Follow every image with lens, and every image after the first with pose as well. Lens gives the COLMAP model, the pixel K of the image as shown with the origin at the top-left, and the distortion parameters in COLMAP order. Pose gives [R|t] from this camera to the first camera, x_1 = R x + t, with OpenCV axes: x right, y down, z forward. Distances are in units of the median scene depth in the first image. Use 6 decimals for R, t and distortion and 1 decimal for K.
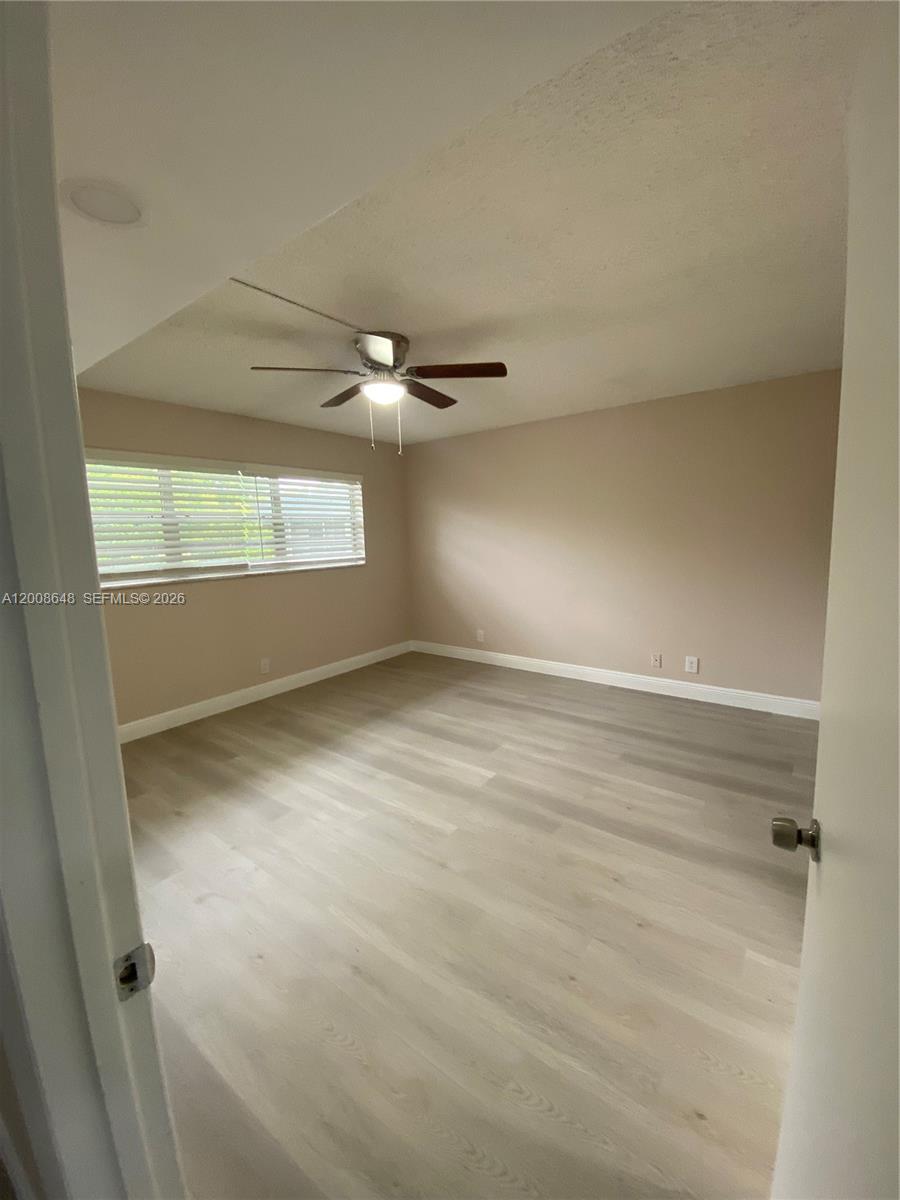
lens RADIAL K [[487.8, 0, 451.1], [0, 487.8, 598.8], [0, 0, 1]] dist [0.041503, -0.033696]
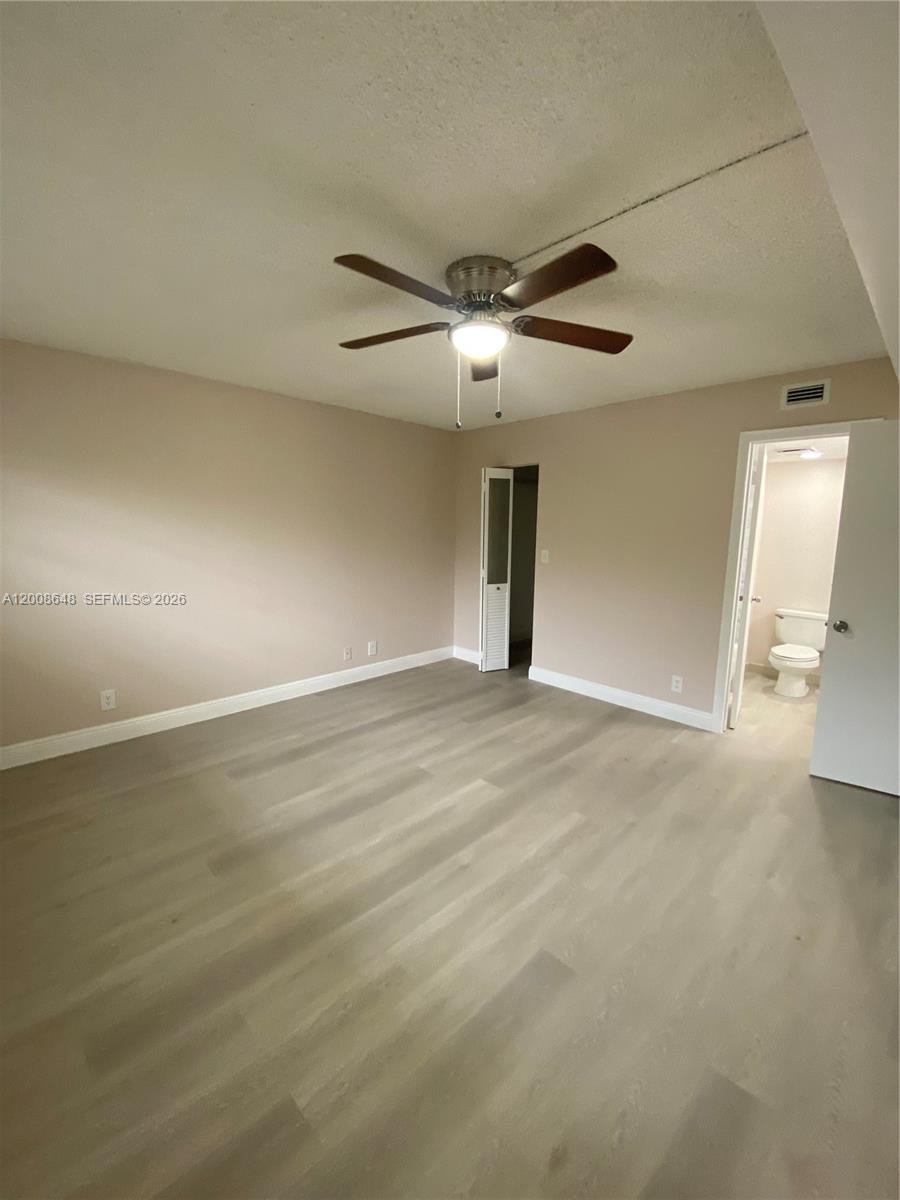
lens RADIAL K [[487.8, 0, 451.1], [0, 487.8, 598.8], [0, 0, 1]] dist [0.041503, -0.033696]
pose [[0.147165, -0.118483, 0.981990, -0.690312], [0.125287, 0.987036, 0.100316, -0.083699], [-0.981145, 0.108267, 0.160101, 0.718702]]
